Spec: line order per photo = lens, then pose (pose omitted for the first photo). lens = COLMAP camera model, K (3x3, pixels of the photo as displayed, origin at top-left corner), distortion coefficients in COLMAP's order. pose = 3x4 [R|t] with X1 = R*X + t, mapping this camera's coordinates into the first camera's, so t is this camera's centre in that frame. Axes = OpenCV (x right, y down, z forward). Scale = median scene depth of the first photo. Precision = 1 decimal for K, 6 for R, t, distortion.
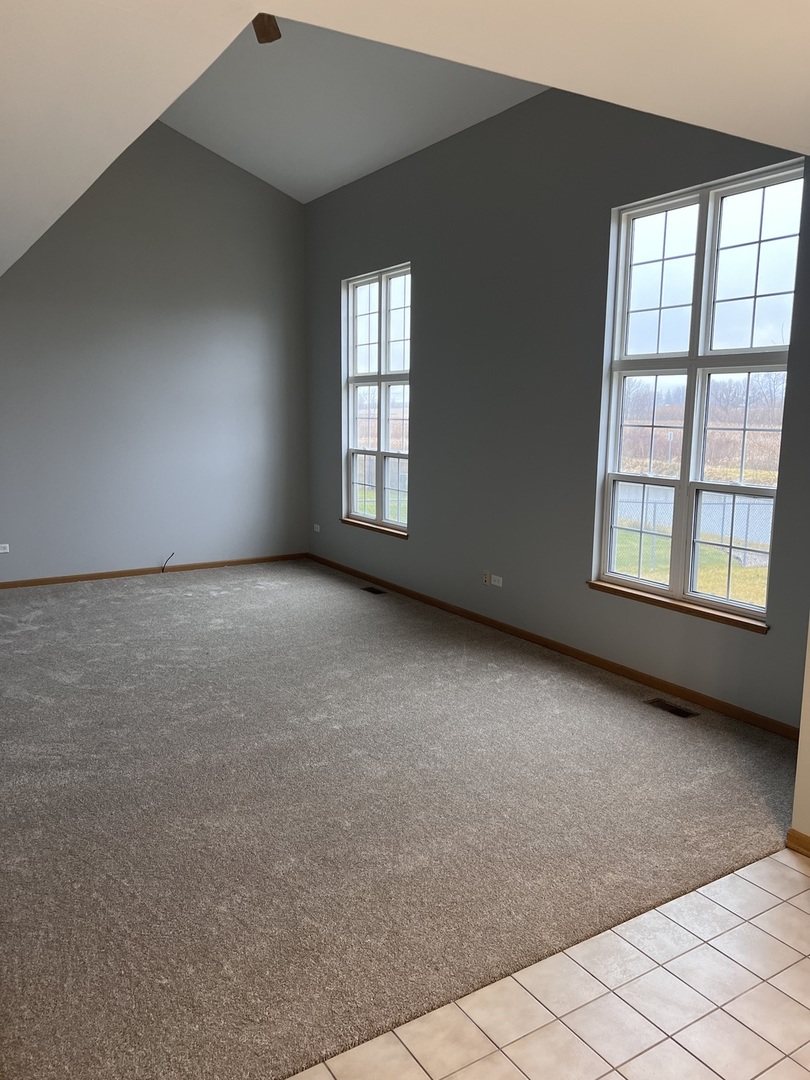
lens RADIAL K [[813.3, 0, 397.4], [0, 813.3, 535.3], [0, 0, 1]] dist [0.062183, -0.074543]
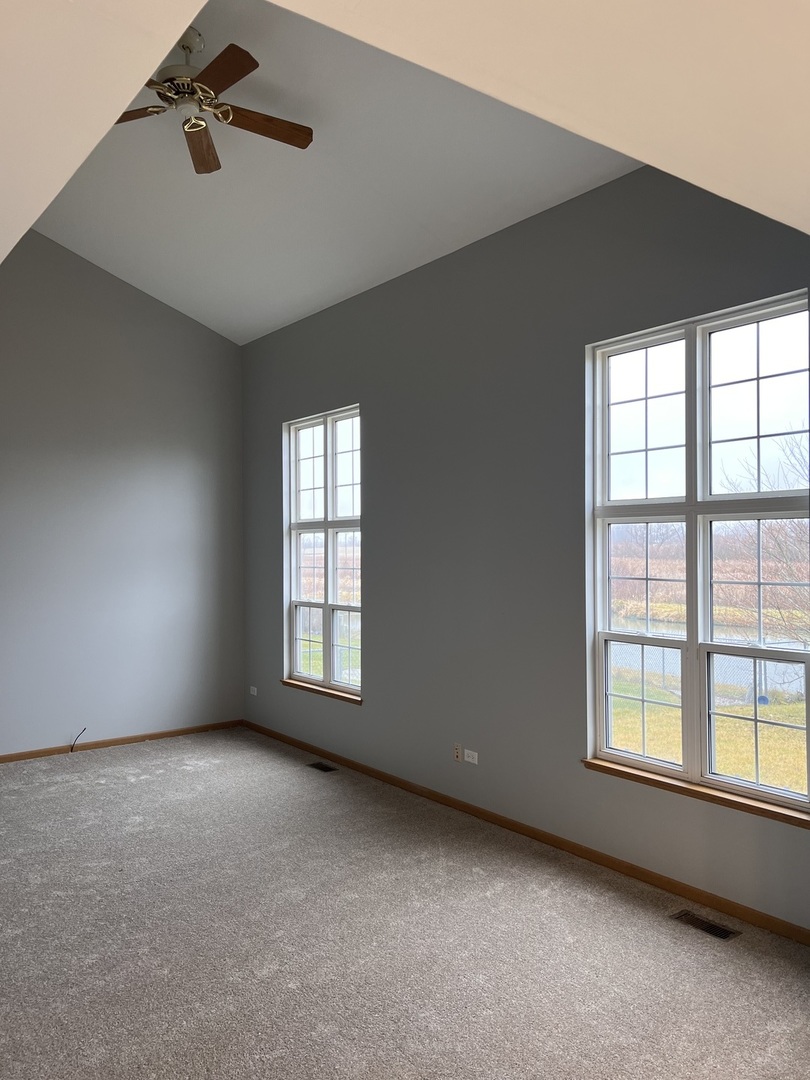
lens RADIAL K [[813.3, 0, 397.4], [0, 813.3, 535.3], [0, 0, 1]] dist [0.062183, -0.074543]
pose [[0.996015, -0.013432, 0.088168, -0.033455], [0.028113, 0.985478, -0.167461, -0.038583], [-0.084638, 0.169273, 0.981928, 0.146038]]
